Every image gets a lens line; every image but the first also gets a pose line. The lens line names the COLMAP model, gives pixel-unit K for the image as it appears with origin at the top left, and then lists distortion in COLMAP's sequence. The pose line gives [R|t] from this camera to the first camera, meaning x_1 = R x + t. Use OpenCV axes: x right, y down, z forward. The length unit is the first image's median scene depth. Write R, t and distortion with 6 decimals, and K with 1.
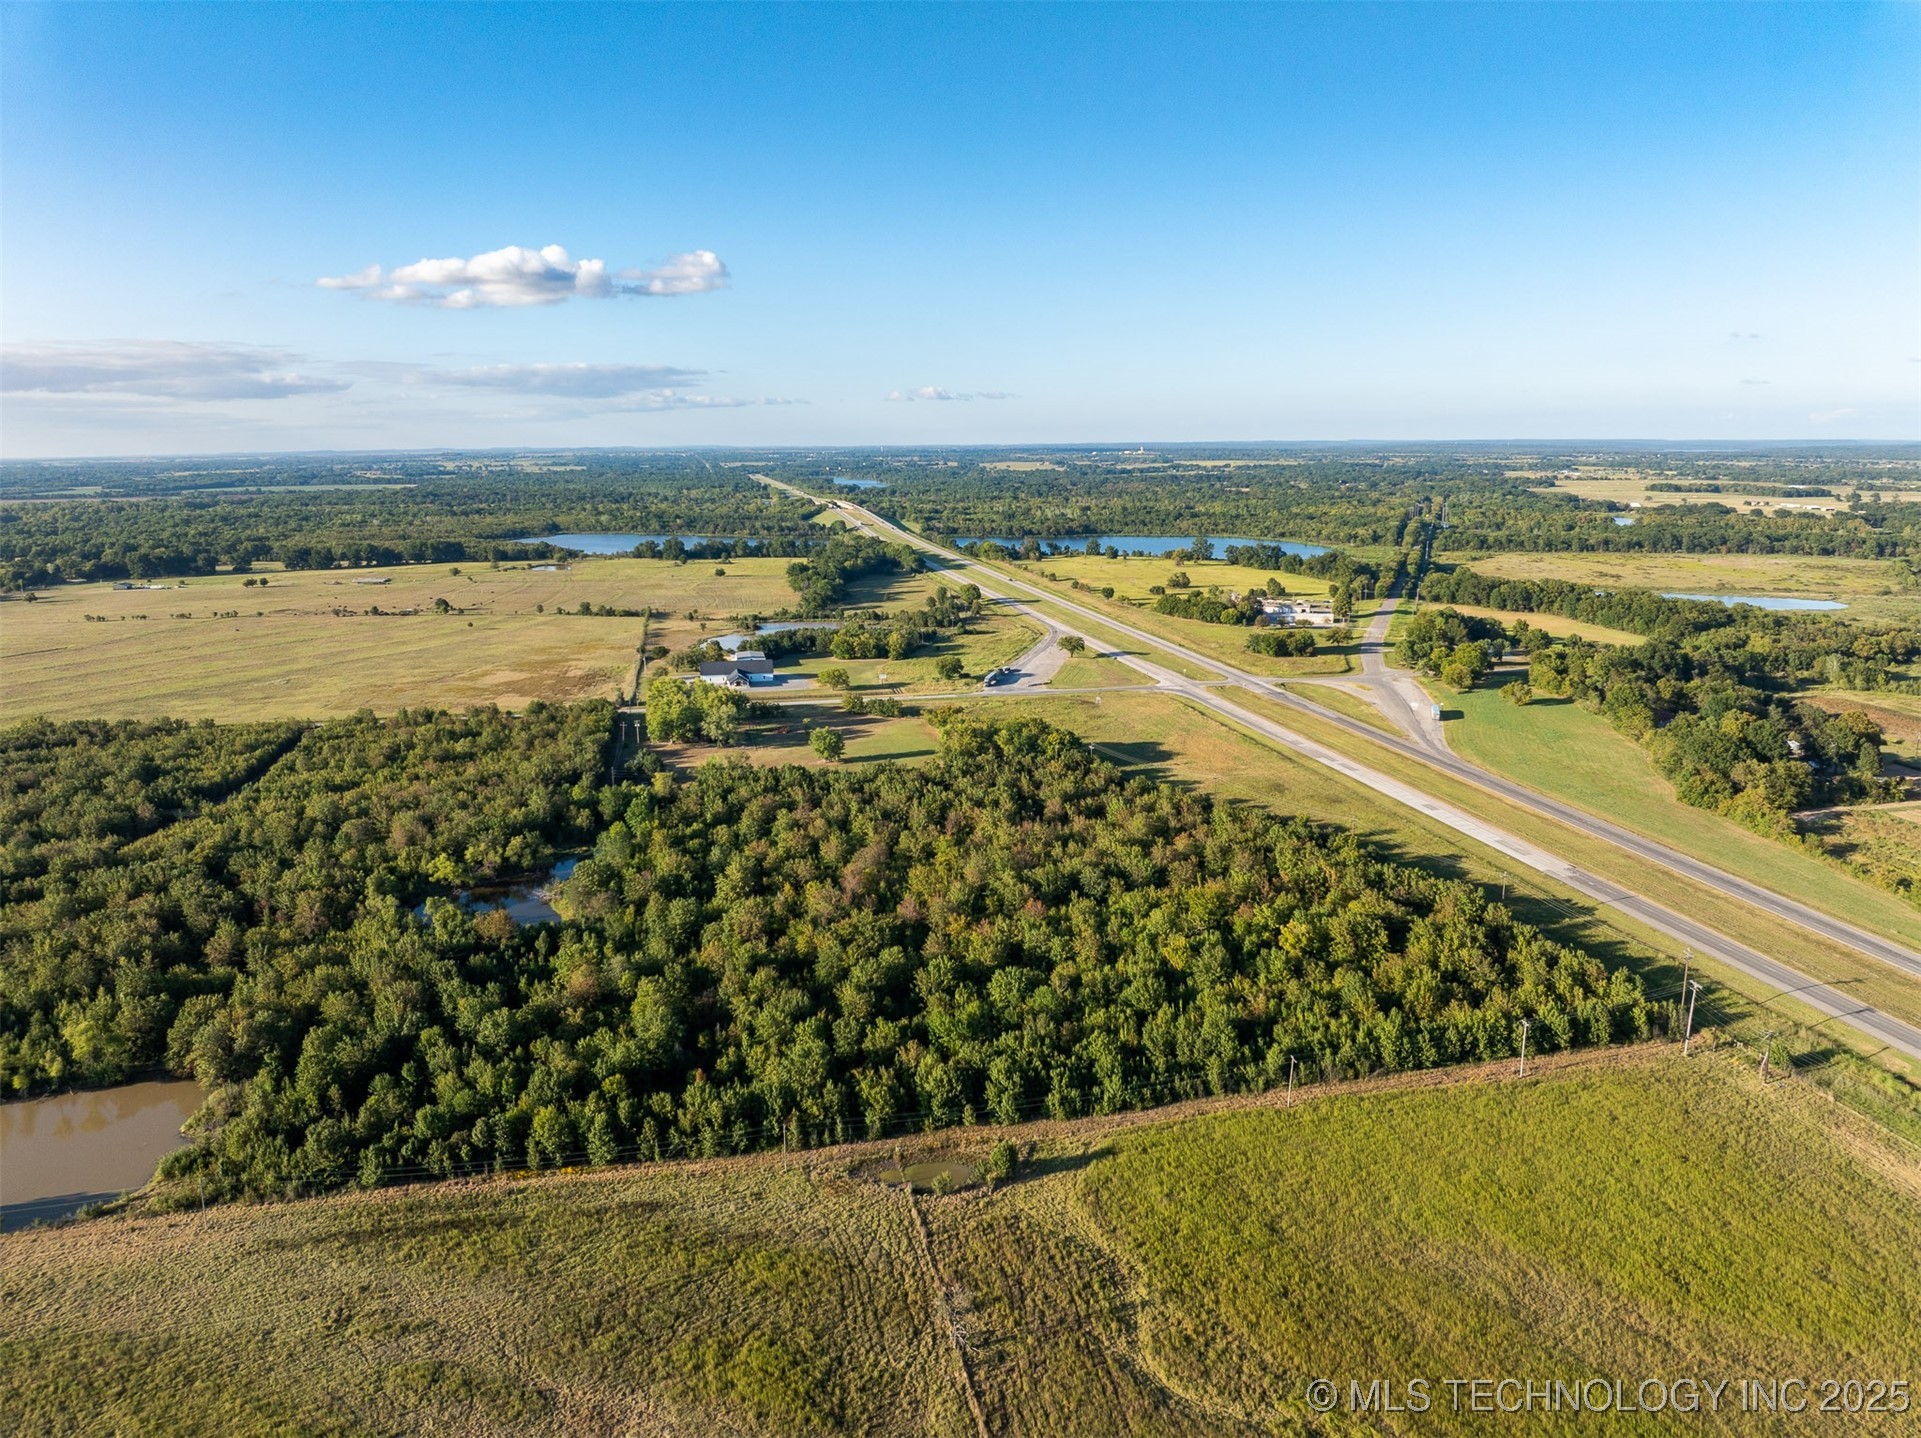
lens RADIAL K [[1341.1, 0, 961.4], [0, 1341.1, 743.2], [0, 0, 1]] dist [-0.026944, -0.026635]
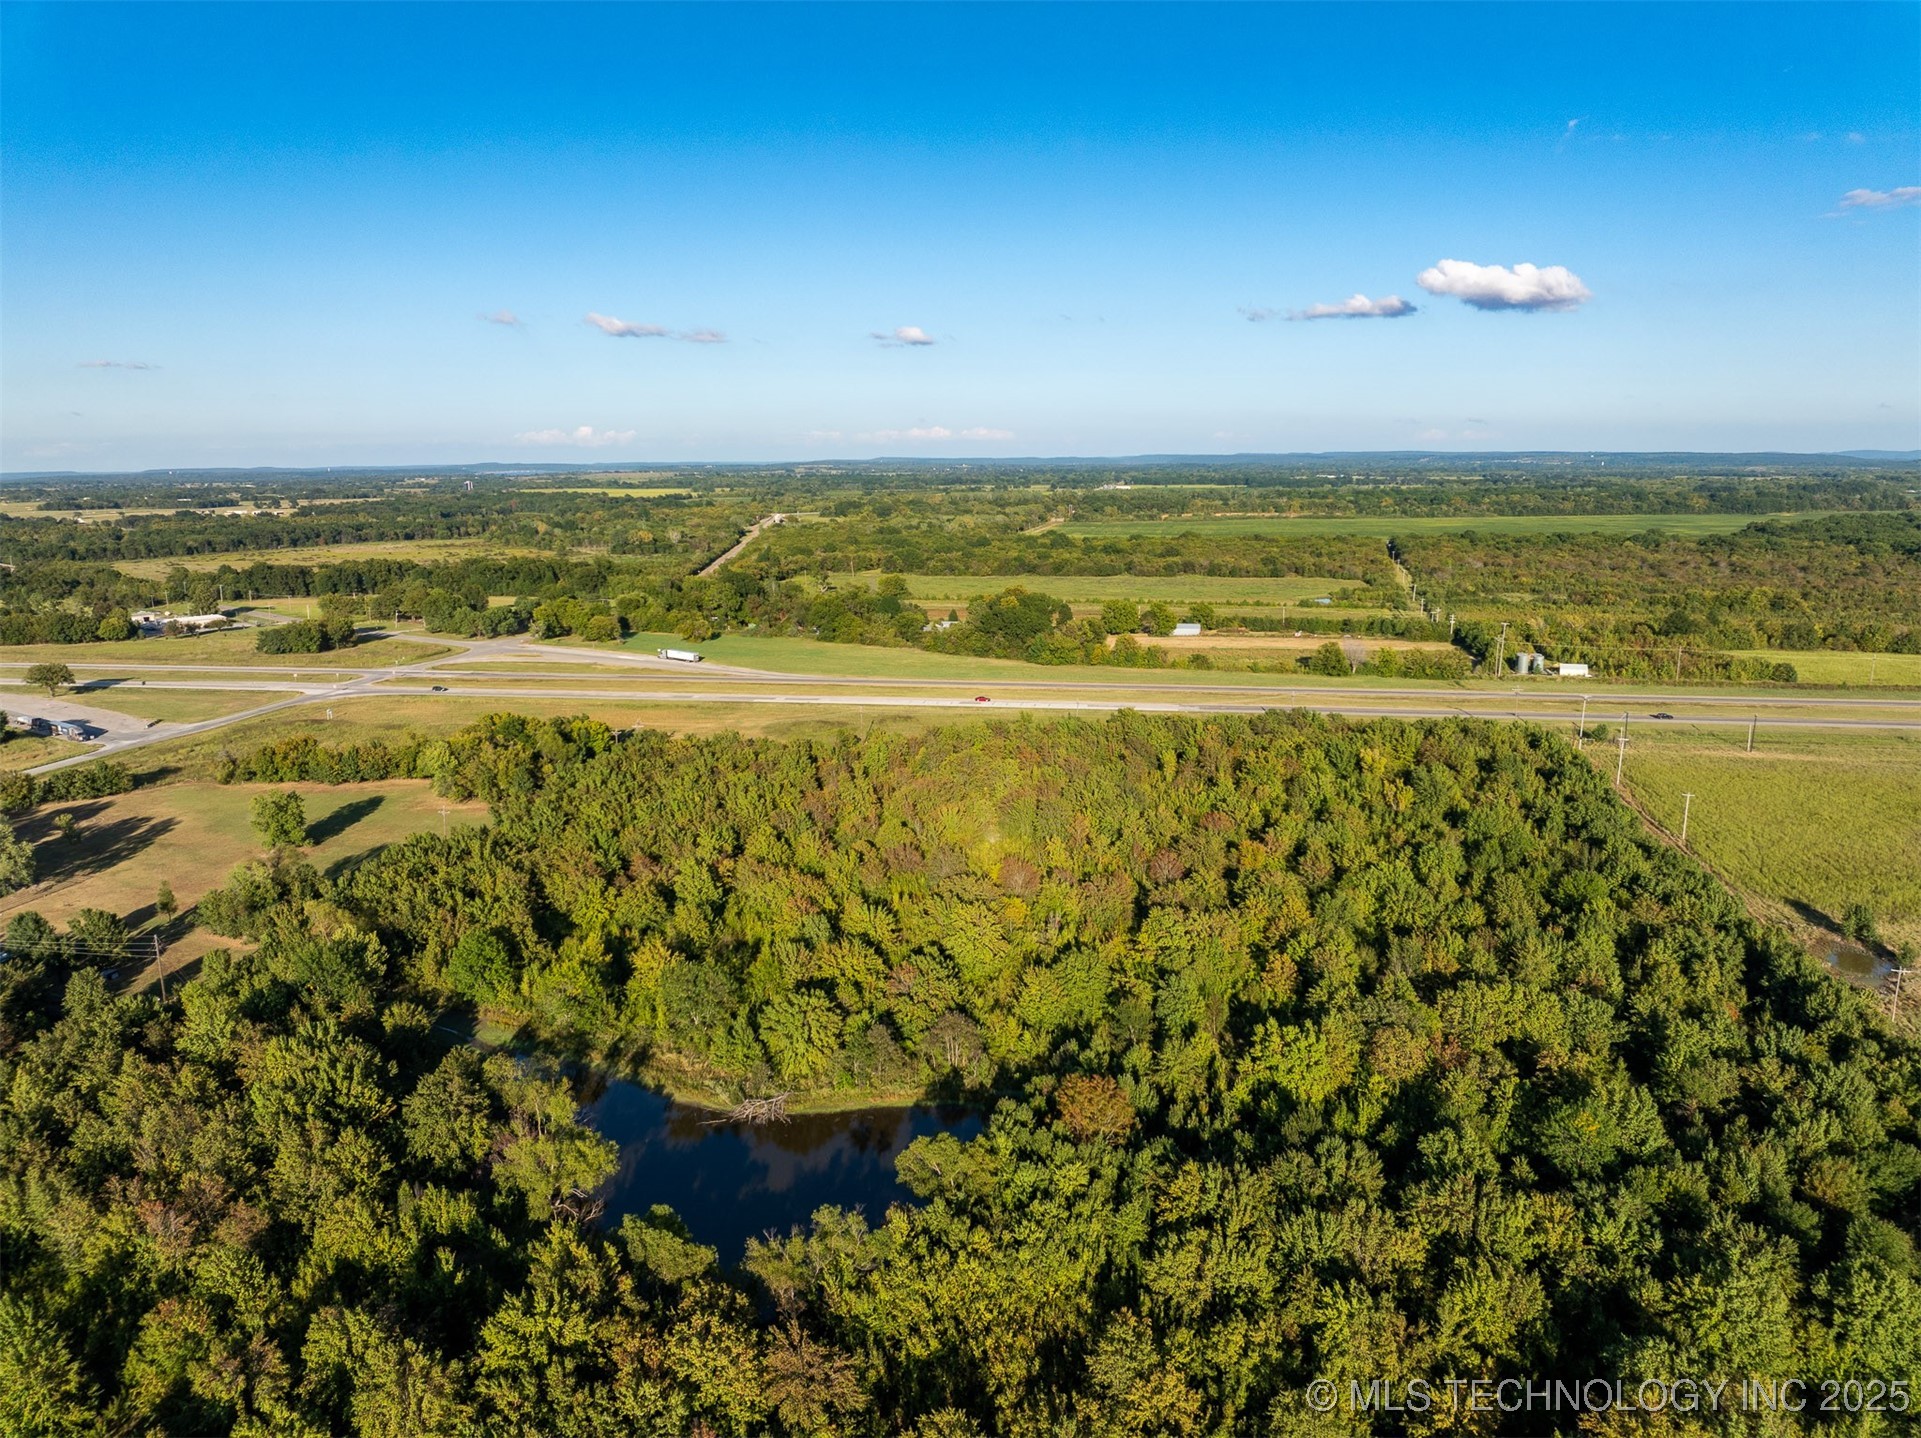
lens RADIAL K [[1348.1, 0, 960.6], [0, 1348.1, 728.2], [0, 0, 1]] dist [-0.040895, 0.010269]
pose [[0.382745, -0.178409, 0.906464, -0.498574], [0.212099, 0.971938, 0.101739, -0.033147], [-0.899178, 0.153320, 0.409844, 0.534944]]
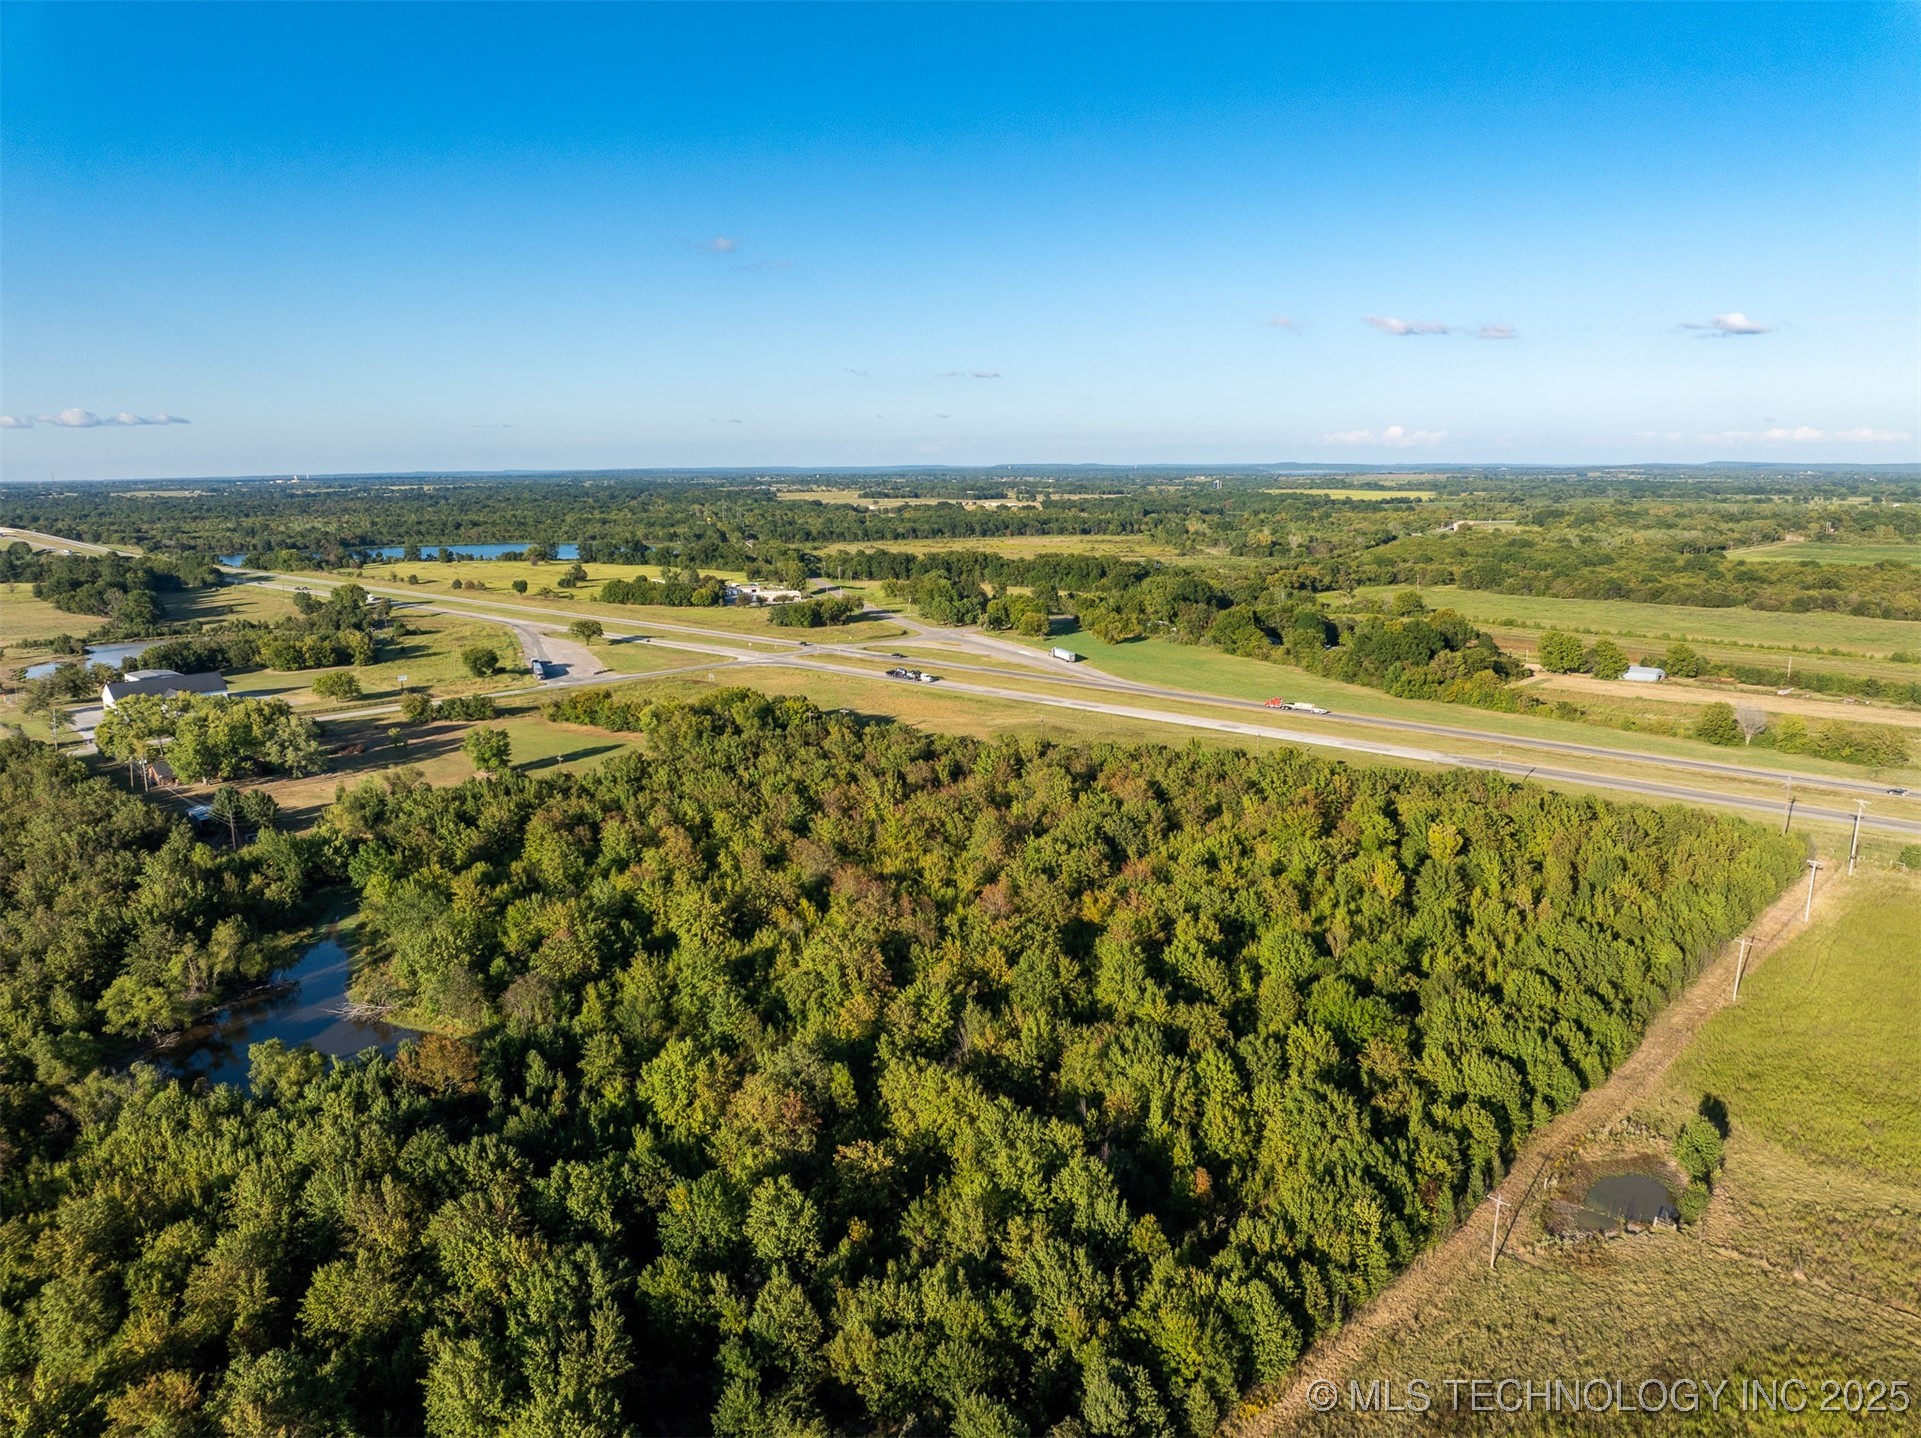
lens RADIAL K [[1348.0, 0, 964.5], [0, 1348.0, 726.6], [0, 0, 1]] dist [-0.036496, -0.004984]
pose [[0.822048, -0.106482, 0.559373, -0.297146], [0.126522, 0.991960, 0.002893, 0.019035], [-0.555183, 0.068395, 0.828911, 0.282691]]
